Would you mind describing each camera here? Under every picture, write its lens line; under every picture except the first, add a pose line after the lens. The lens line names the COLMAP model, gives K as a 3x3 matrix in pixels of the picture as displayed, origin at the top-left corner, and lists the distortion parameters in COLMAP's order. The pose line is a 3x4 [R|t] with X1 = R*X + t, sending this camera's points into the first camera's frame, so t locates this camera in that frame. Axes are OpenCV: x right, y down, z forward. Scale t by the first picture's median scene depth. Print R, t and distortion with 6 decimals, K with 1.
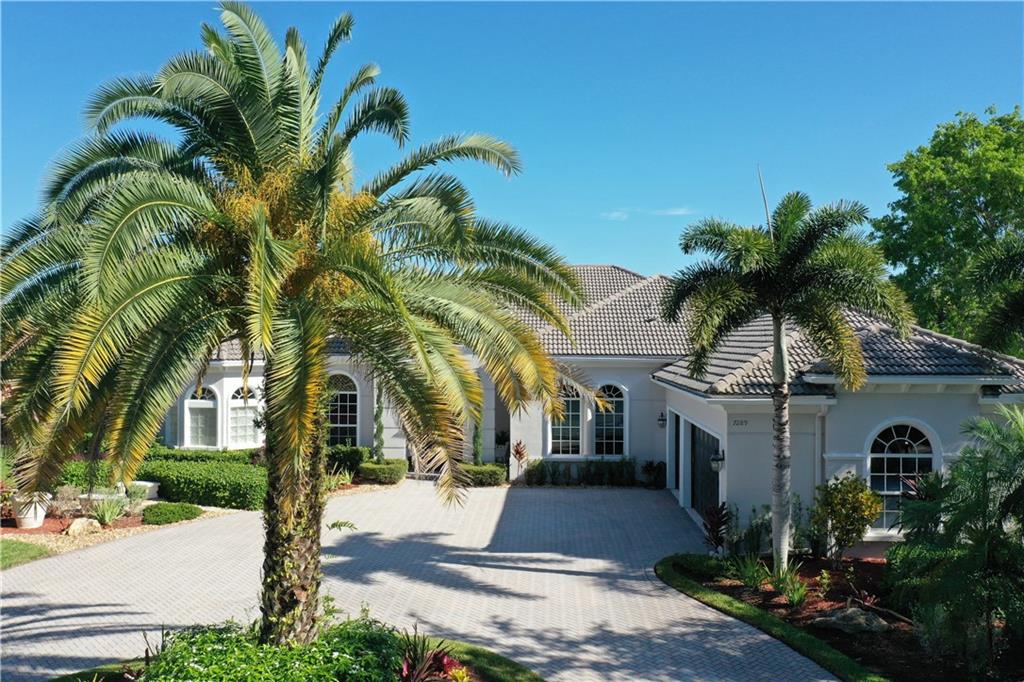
lens RADIAL K [[806.4, 0, 512.0], [0, 806.4, 341.0], [0, 0, 1]] dist [-0.009316, 0.006047]
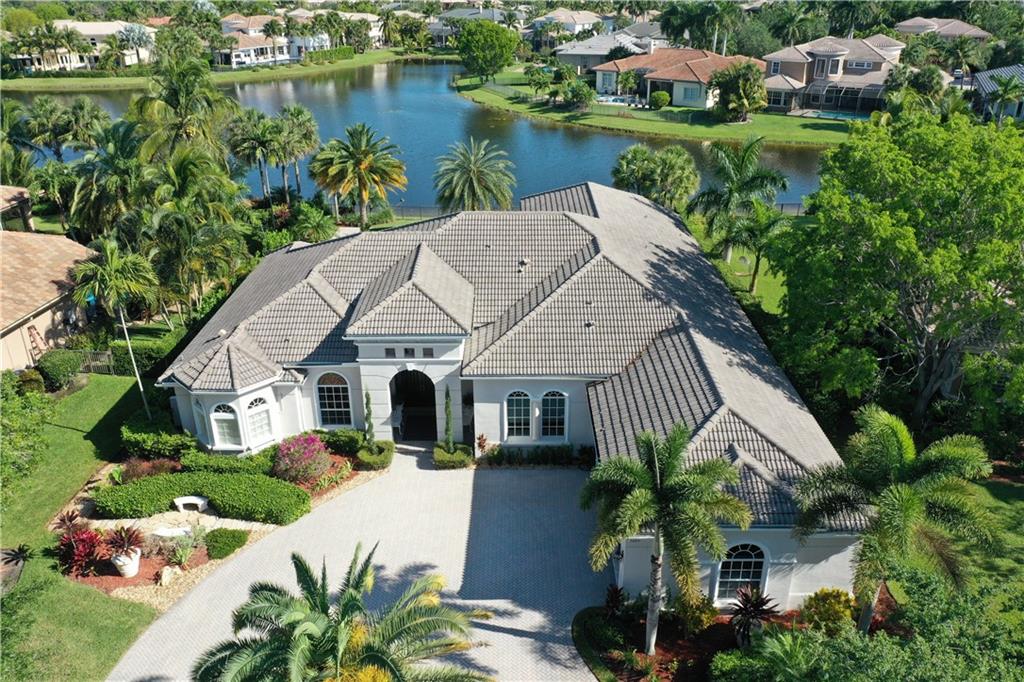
lens RADIAL K [[804.2, 0, 512.0], [0, 804.2, 341.0], [0, 0, 1]] dist [-0.006977, 0.006430]
pose [[0.999088, -0.026289, 0.033655, 0.018747], [0.009856, 0.908734, 0.417258, -0.571132], [-0.041553, -0.416546, 0.908165, -0.096049]]
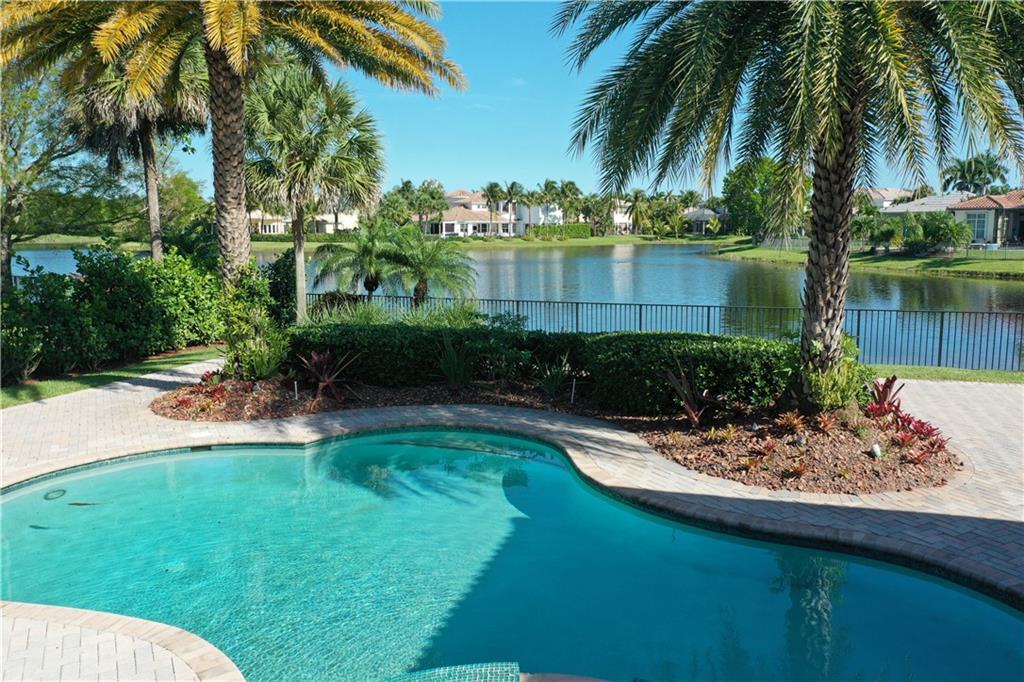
lens RADIAL K [[806.4, 0, 512.0], [0, 806.4, 341.0], [0, 0, 1]] dist [-0.009316, 0.006047]
pose [[0.963122, 0.026743, -0.267732, -0.039076], [0.011649, 0.989971, 0.140791, 0.069299], [0.268812, -0.138718, 0.953151, 1.801998]]
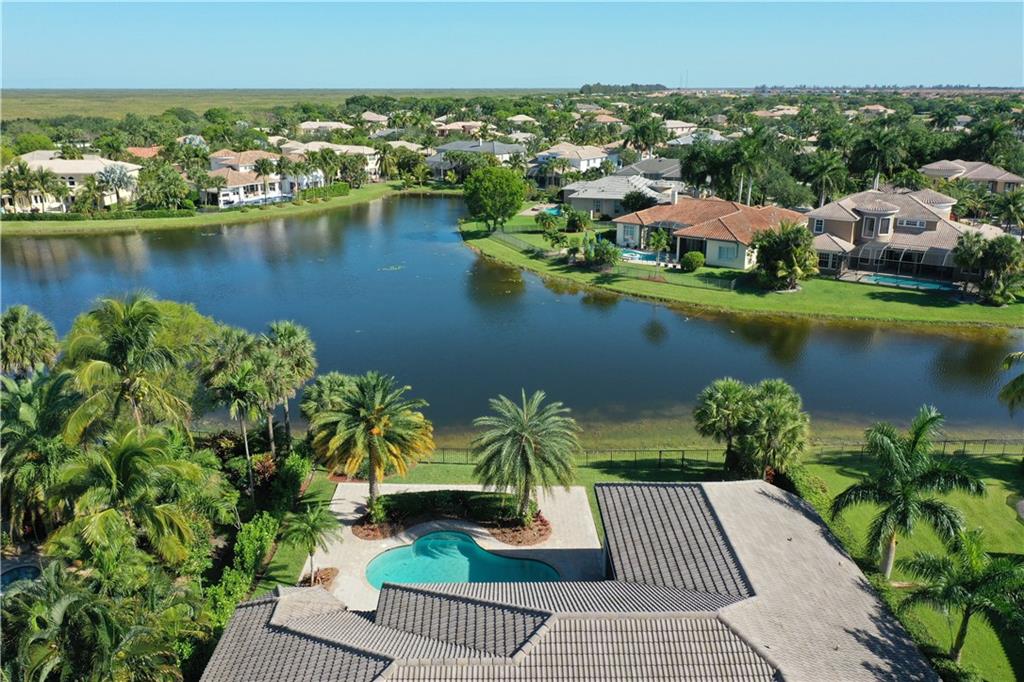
lens RADIAL K [[804.2, 0, 512.0], [0, 804.2, 341.0], [0, 0, 1]] dist [-0.006977, 0.006430]
pose [[0.998227, -0.022728, 0.055005, -0.117987], [0.005180, 0.953884, 0.300131, -0.755433], [-0.059290, -0.299314, 0.952311, 0.632700]]
